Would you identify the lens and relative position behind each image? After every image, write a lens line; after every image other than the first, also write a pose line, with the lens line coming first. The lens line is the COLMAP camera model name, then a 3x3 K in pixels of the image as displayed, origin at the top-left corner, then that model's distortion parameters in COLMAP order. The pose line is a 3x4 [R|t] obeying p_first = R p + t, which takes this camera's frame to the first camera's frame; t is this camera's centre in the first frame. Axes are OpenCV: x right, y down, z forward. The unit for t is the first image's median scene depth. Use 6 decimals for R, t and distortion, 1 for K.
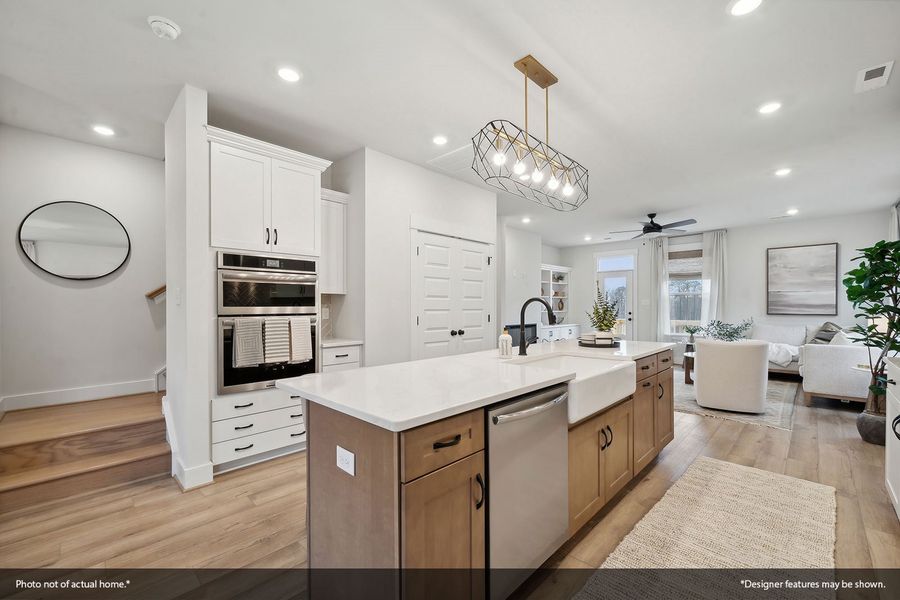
lens RADIAL K [[372.5, 0, 448.4], [0, 372.5, 306.5], [0, 0, 1]] dist [0.002404, -0.000914]
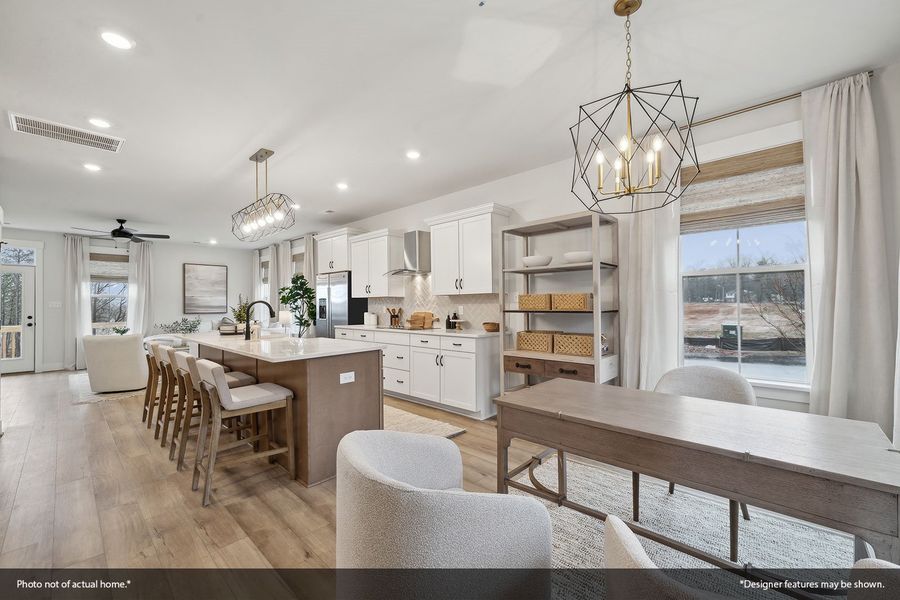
lens RADIAL K [[372.5, 0, 456.8], [0, 372.5, 300.8], [0, 0, 1]] dist [0.002404, -0.000914]
pose [[-0.019361, 0.012033, 0.999740, -0.458890], [0.010805, 0.999872, -0.011826, 0.001098], [-0.999754, 0.010573, -0.019488, 0.077622]]
